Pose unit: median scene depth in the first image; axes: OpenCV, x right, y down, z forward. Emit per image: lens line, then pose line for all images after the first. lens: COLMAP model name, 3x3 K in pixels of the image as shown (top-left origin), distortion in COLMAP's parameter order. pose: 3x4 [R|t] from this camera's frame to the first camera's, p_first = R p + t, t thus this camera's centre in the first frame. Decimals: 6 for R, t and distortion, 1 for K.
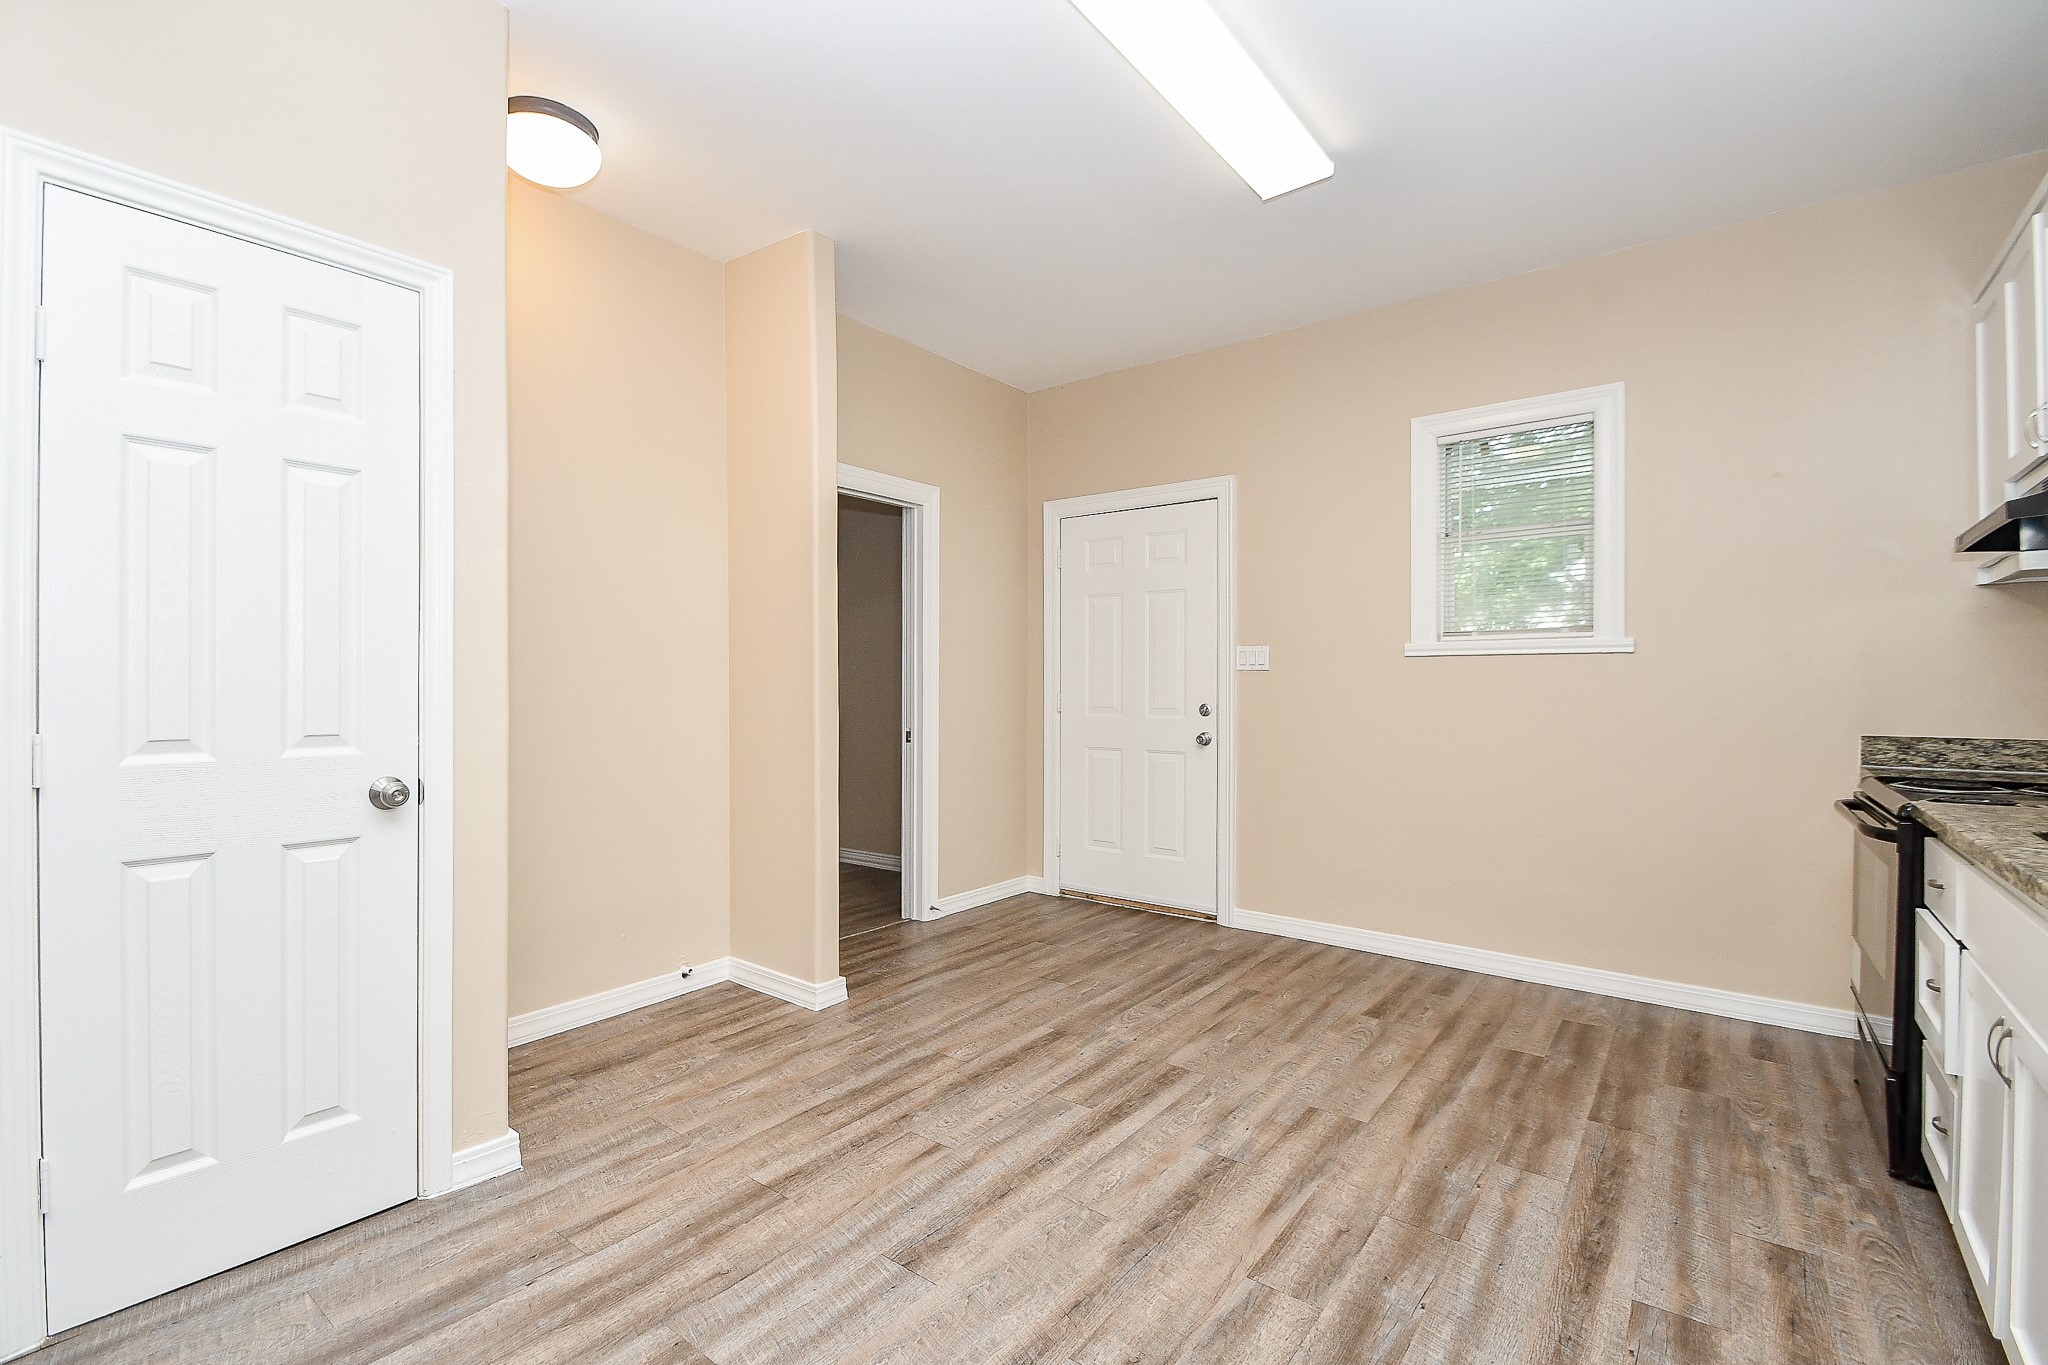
lens RADIAL K [[922.3, 0, 1029.0], [0, 922.3, 680.5], [0, 0, 1]] dist [-0.001337, -0.001778]
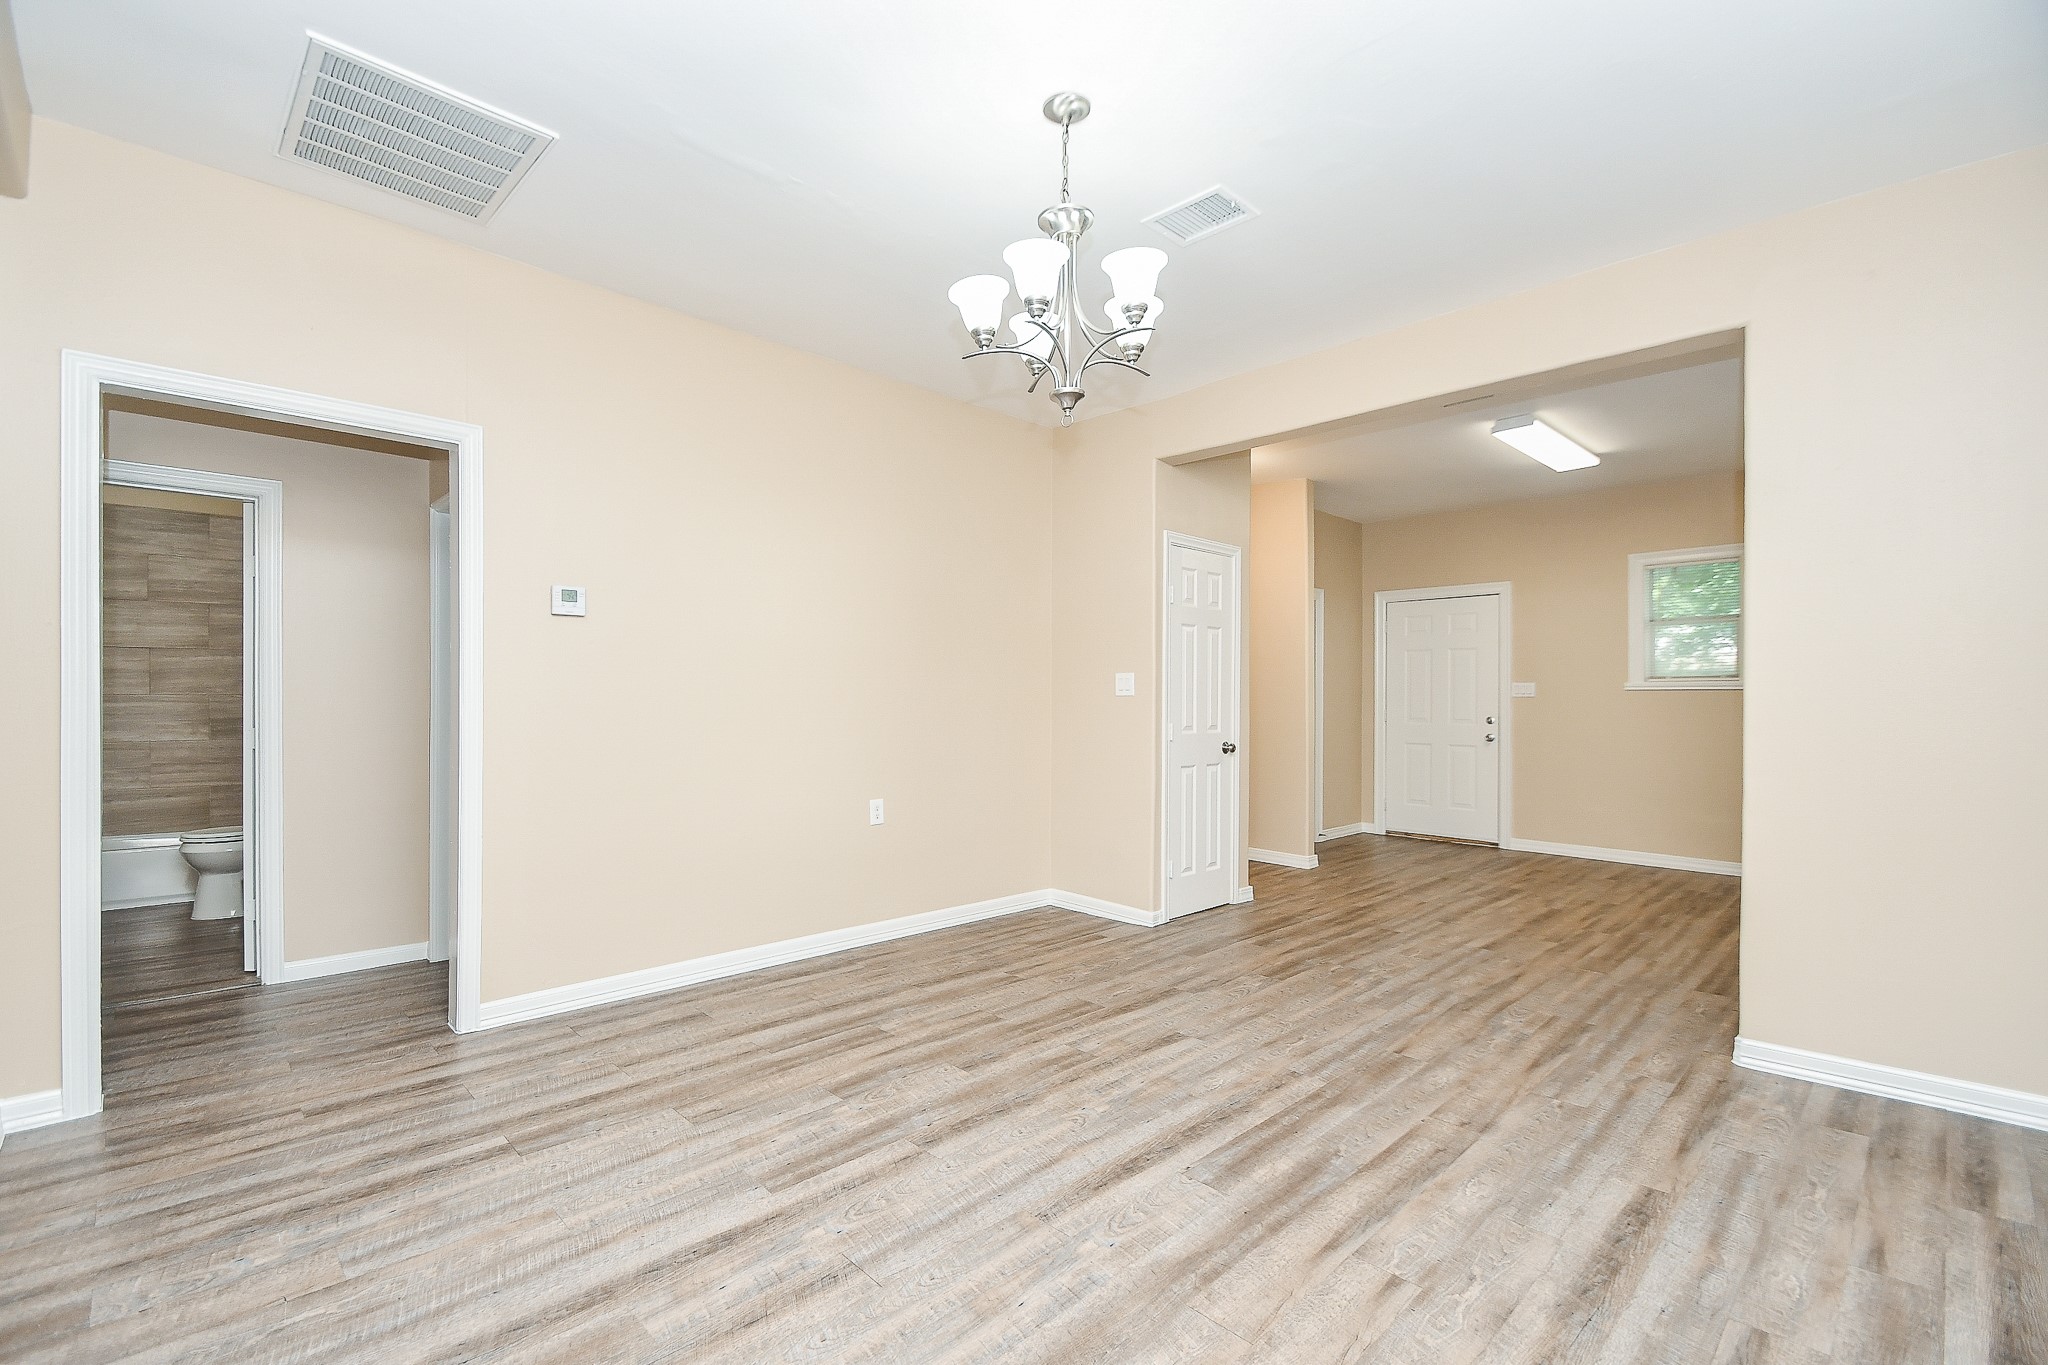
lens RADIAL K [[922.3, 0, 1017.3], [0, 922.3, 694.0], [0, 0, 1]] dist [-0.001337, -0.001778]
pose [[0.989013, 0.002963, -0.147797, -0.420644], [-0.003396, 0.999991, -0.002679, -0.009308], [0.147788, 0.003151, 0.989014, -0.801475]]
